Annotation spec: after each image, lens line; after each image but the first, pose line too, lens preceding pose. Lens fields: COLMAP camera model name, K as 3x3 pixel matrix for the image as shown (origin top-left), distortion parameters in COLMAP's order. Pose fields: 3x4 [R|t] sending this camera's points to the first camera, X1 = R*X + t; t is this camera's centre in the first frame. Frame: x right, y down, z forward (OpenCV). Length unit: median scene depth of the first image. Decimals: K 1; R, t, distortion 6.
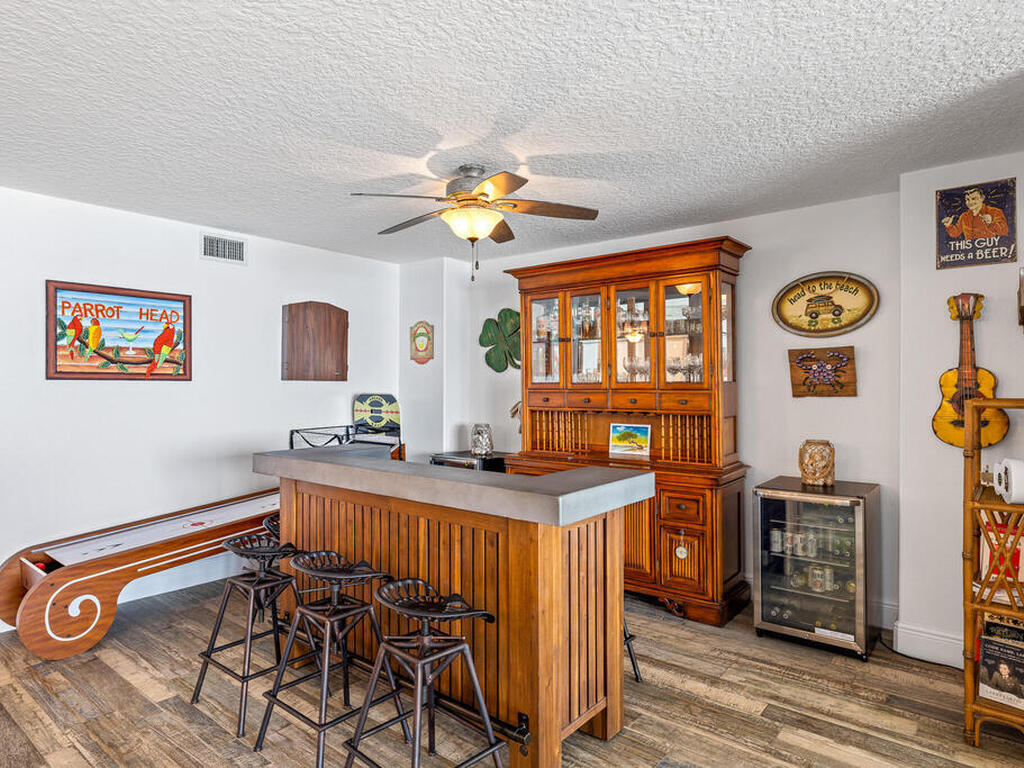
lens RADIAL K [[587.6, 0, 526.8], [0, 587.6, 373.5], [0, 0, 1]] dist [-0.000132, -0.000383]
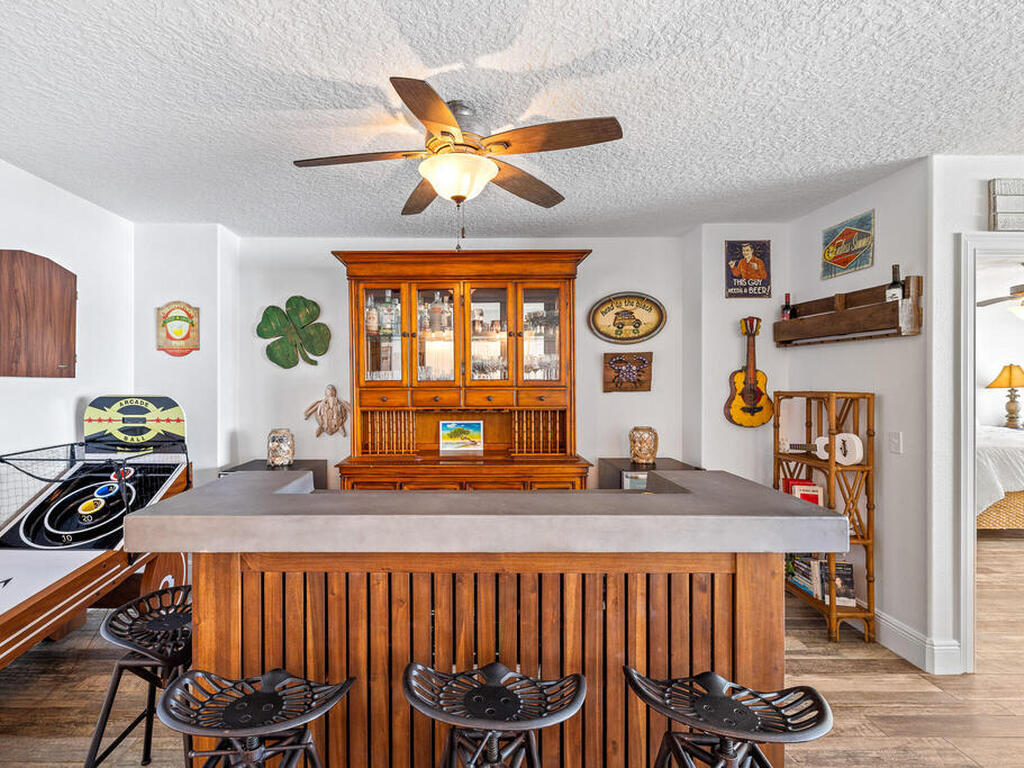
lens RADIAL K [[483.9, 0, 472.7], [0, 483.9, 376.1], [0, 0, 1]] dist [0.000013, 0.000178]
pose [[0.796509, 0.006521, 0.604591, -0.371917], [-0.009464, 0.999954, 0.001683, 0.007518], [-0.604552, -0.007062, 0.796534, 0.370229]]
